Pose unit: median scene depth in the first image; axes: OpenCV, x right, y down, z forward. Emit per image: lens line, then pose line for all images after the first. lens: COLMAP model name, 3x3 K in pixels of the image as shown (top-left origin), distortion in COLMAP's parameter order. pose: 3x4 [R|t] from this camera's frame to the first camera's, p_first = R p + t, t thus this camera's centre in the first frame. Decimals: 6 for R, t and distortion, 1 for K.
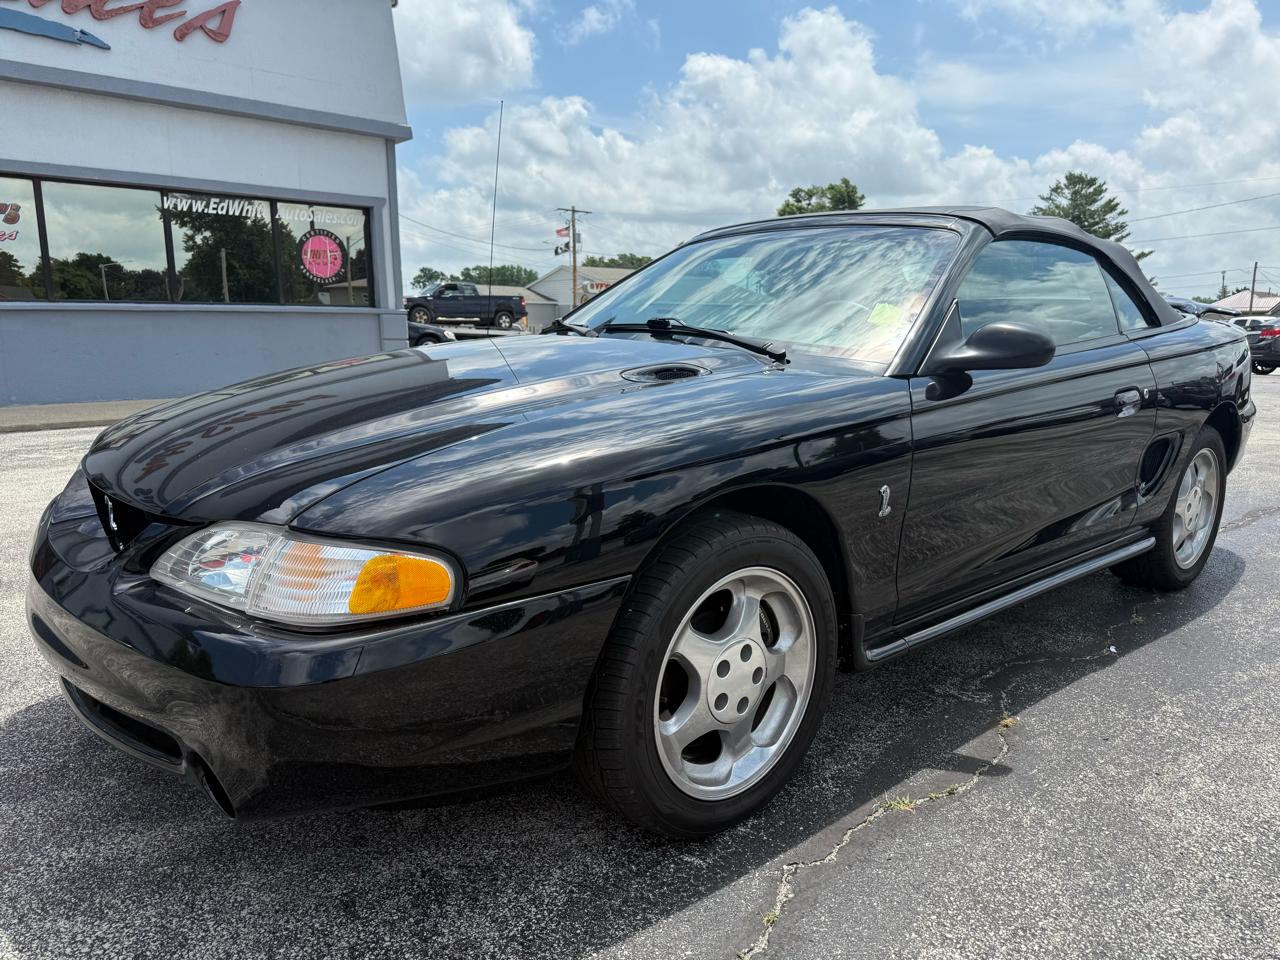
lens RADIAL K [[915.2, 0, 645.4], [0, 915.2, 480.2], [0, 0, 1]] dist [0.033932, -0.061801]
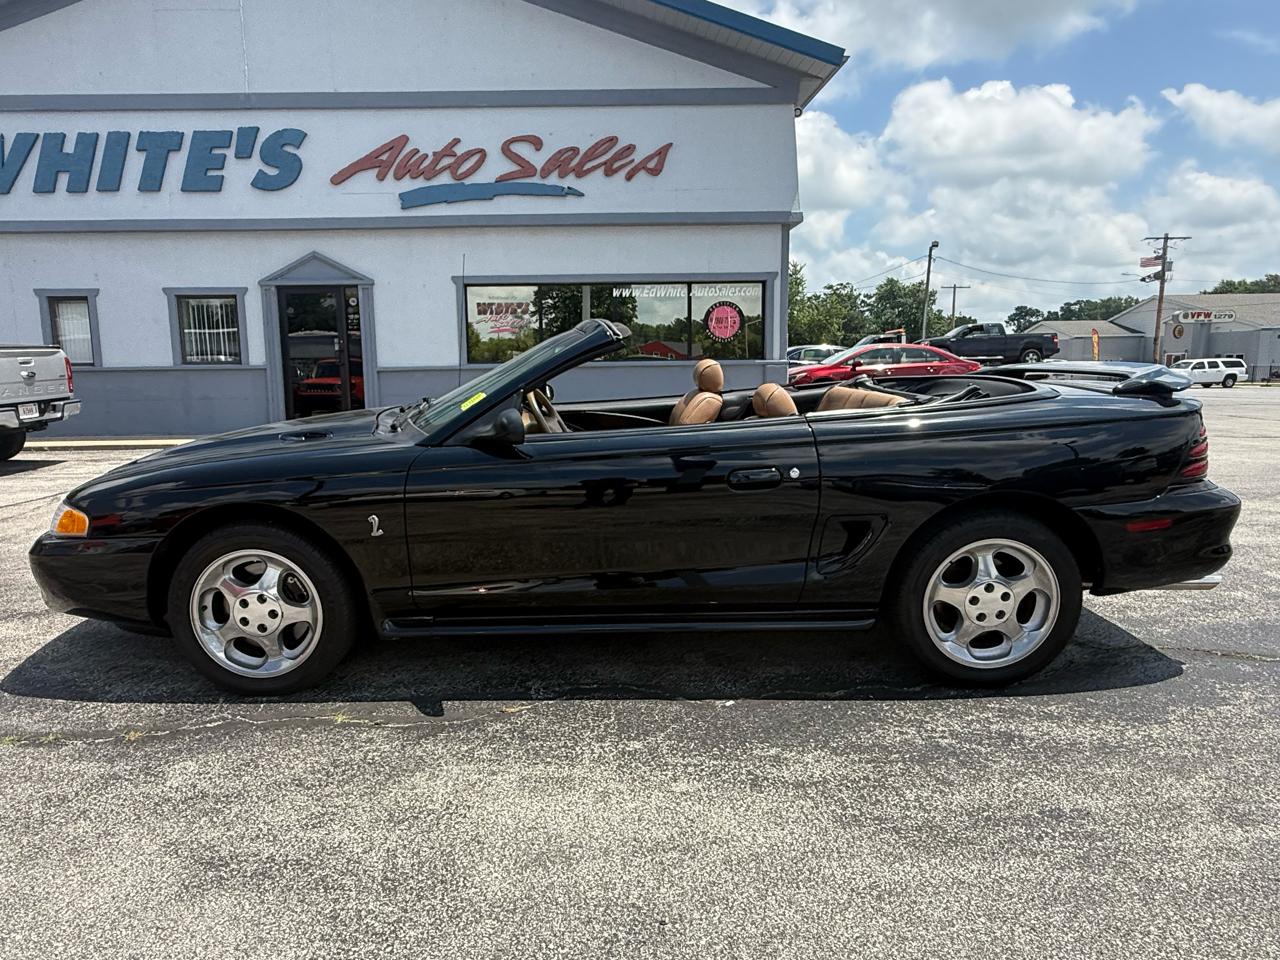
lens RADIAL K [[789.1, 0, 587.1], [0, 789.1, 479.0], [0, 0, 1]] dist [-0.001629, -0.003571]
pose [[0.740202, 0.079061, -0.667721, 1.099186], [-0.092231, 0.995615, 0.015642, -0.085963], [0.666029, 0.050006, 0.744248, 0.193153]]
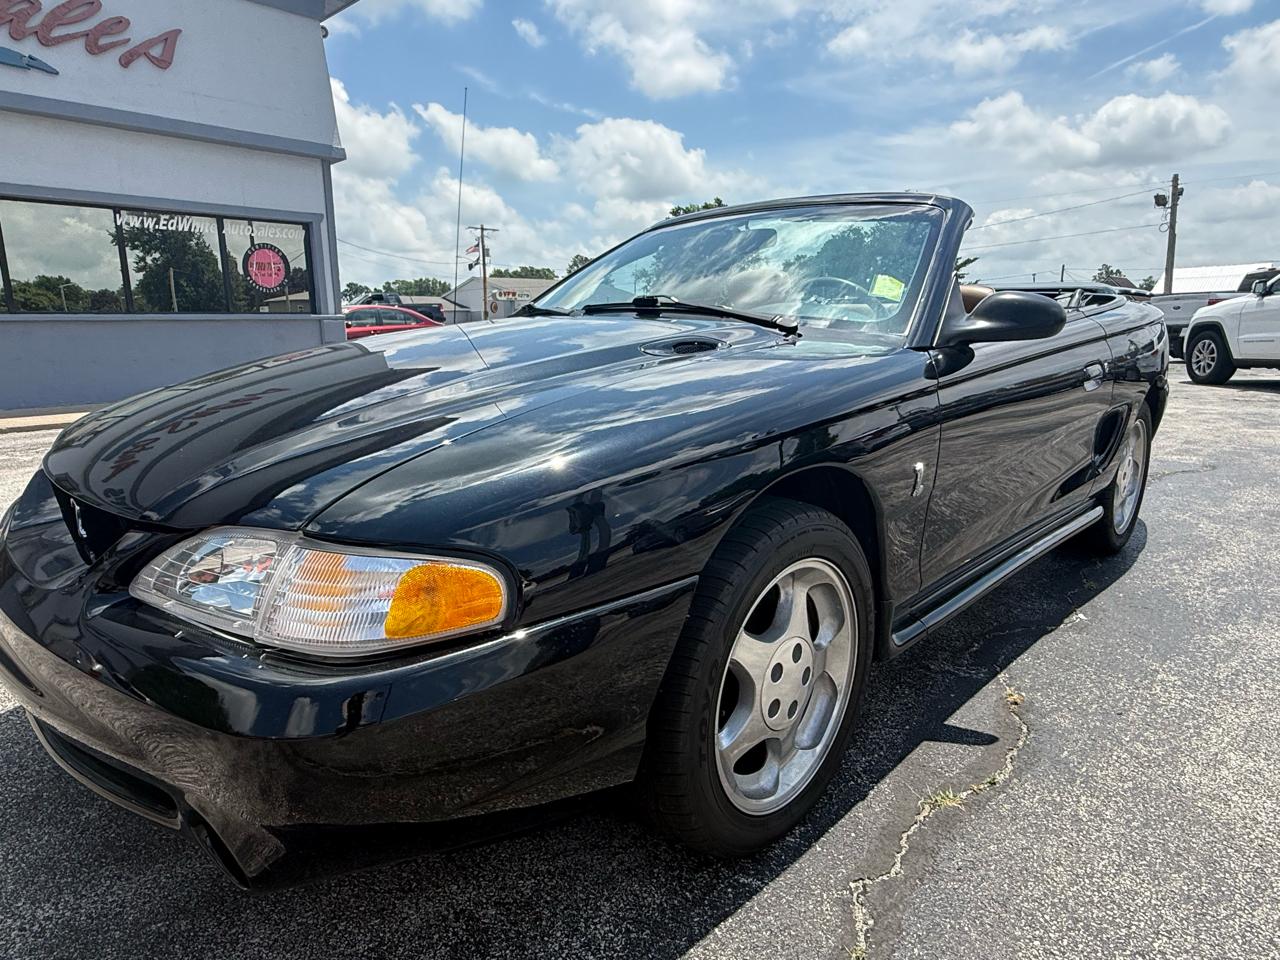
lens RADIAL K [[789.1, 0, 587.1], [0, 789.1, 479.0], [0, 0, 1]] dist [-0.001629, -0.003571]
pose [[0.998439, -0.029788, 0.047246, -0.092254], [0.028806, 0.999357, 0.021341, -0.005560], [-0.047851, -0.019947, 0.998655, 0.158854]]
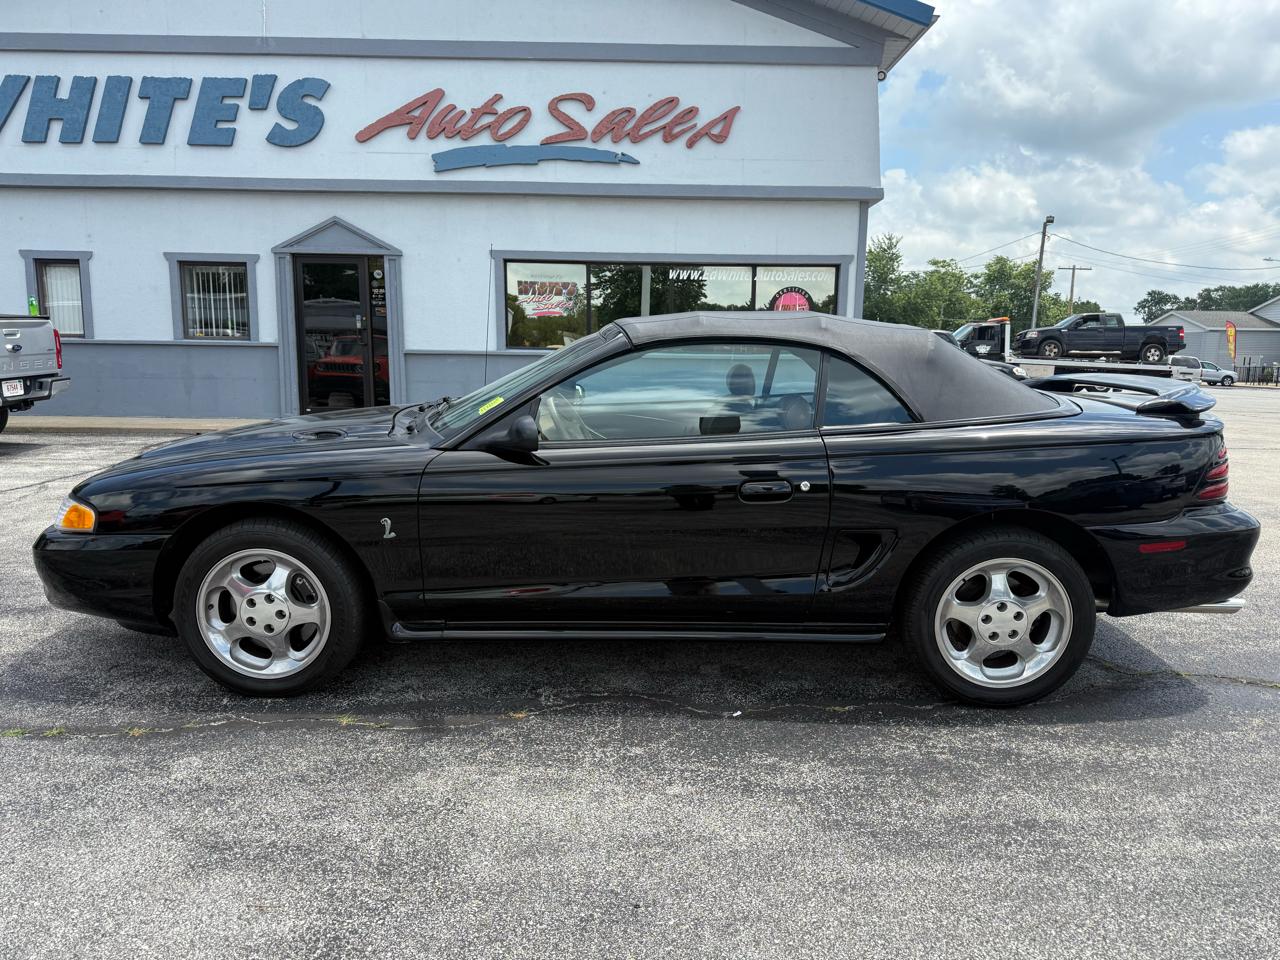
lens RADIAL K [[904.5, 0, 648.9], [0, 904.5, 482.9], [0, 0, 1]] dist [0.050641, -0.073205]
pose [[0.739740, 0.102813, -0.664991, 1.243349], [-0.119049, 0.992665, 0.021043, -0.107255], [0.662277, 0.063600, 0.746554, 0.118634]]
